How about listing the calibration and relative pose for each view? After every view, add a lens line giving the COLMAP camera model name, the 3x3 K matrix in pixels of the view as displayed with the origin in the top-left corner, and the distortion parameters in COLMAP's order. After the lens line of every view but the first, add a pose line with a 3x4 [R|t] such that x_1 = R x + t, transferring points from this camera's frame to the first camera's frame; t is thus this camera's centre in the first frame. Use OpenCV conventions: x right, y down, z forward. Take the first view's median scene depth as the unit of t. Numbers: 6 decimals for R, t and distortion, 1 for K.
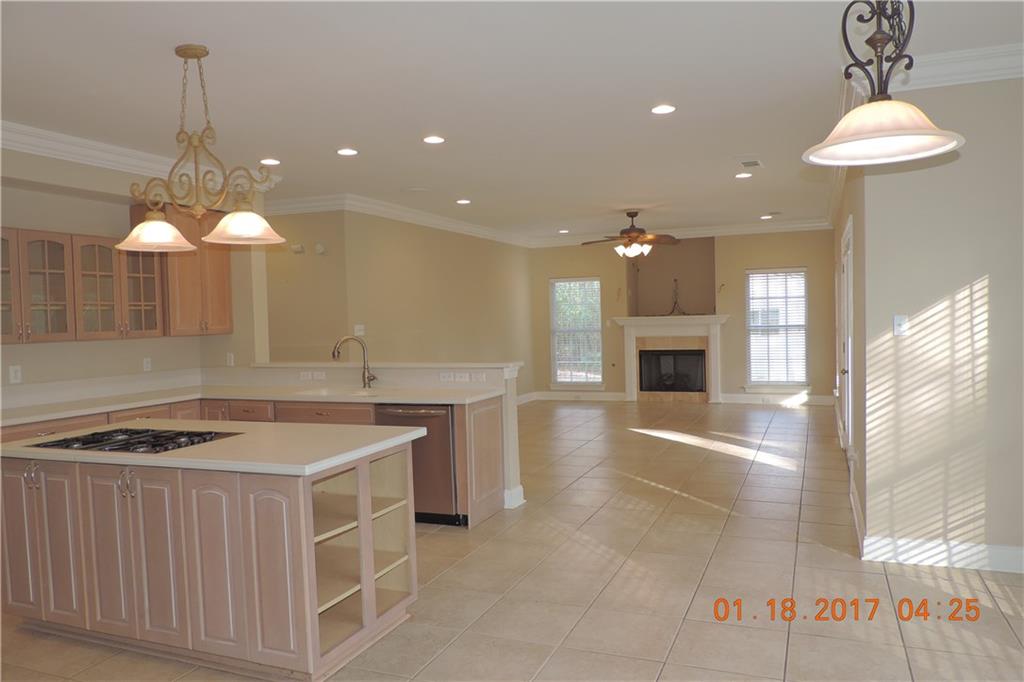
lens RADIAL K [[733.6, 0, 516.1], [0, 733.6, 343.0], [0, 0, 1]] dist [-0.016208, -0.002231]
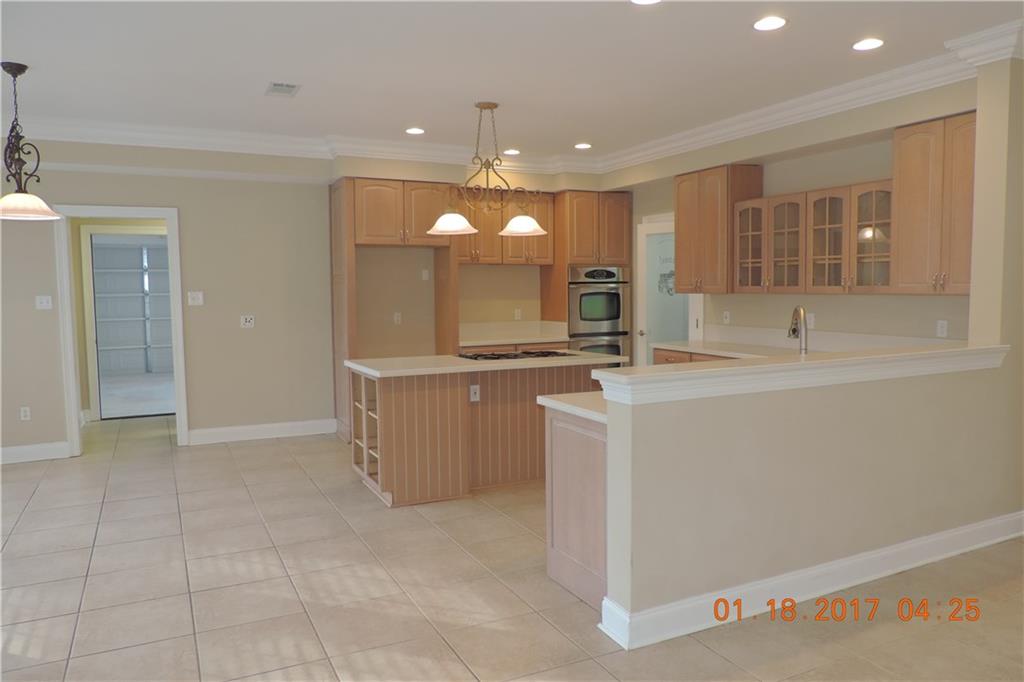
lens RADIAL K [[733.6, 0, 516.1], [0, 733.6, 343.0], [0, 0, 1]] dist [-0.016208, -0.002231]
pose [[-0.657943, 0.093980, -0.747180, 0.219498], [0.001619, 0.992357, 0.123392, -0.030322], [0.753066, 0.079976, -0.653066, 0.652606]]
